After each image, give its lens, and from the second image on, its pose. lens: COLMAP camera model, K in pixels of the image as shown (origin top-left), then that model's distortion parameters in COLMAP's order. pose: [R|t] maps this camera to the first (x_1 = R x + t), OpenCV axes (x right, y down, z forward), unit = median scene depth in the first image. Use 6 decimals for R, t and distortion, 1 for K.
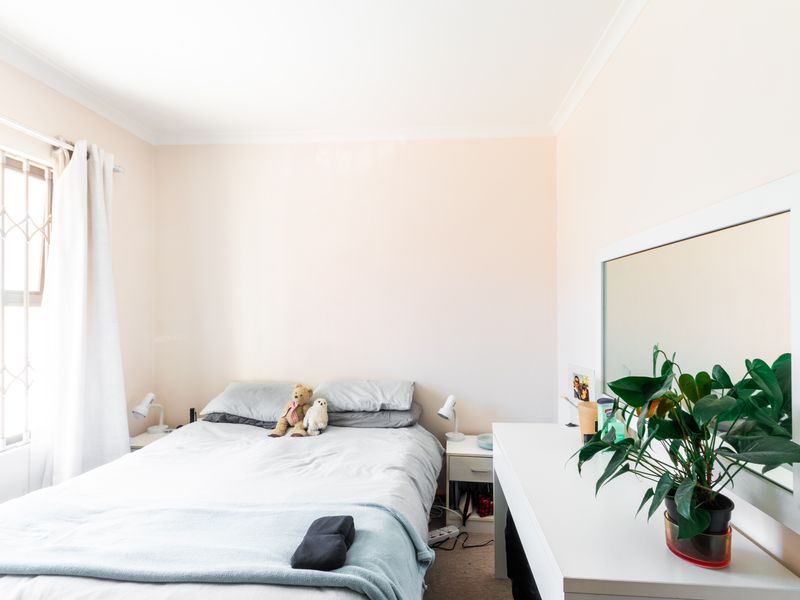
lens RADIAL K [[425.8, 0, 402.4], [0, 425.8, 304.1], [0, 0, 1]] dist [0.015318, 0.001519]
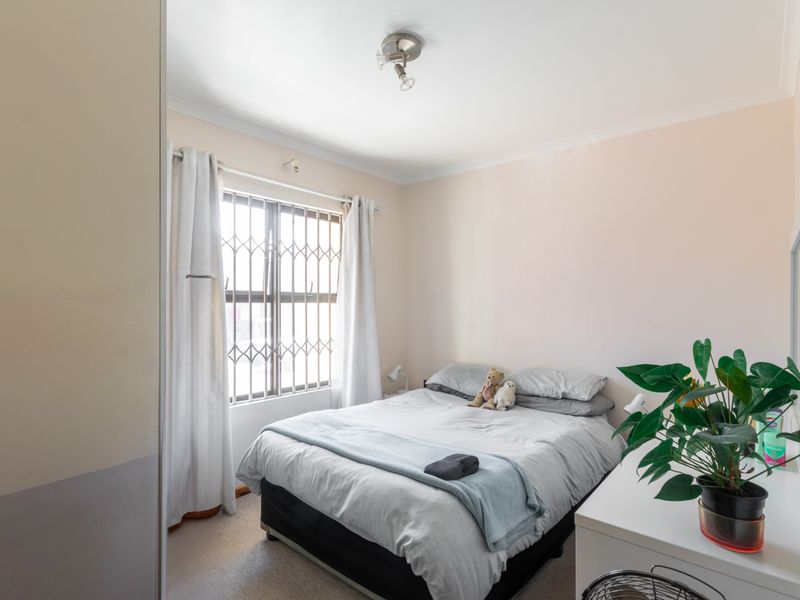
lens RADIAL K [[425.8, 0, 402.4], [0, 425.8, 304.1], [0, 0, 1]] dist [0.015318, 0.001519]
pose [[0.811150, 0.002852, -0.584832, 0.267583], [0.002108, 0.999967, 0.007800, -0.001989], [0.584835, -0.007560, 0.811117, -0.133593]]
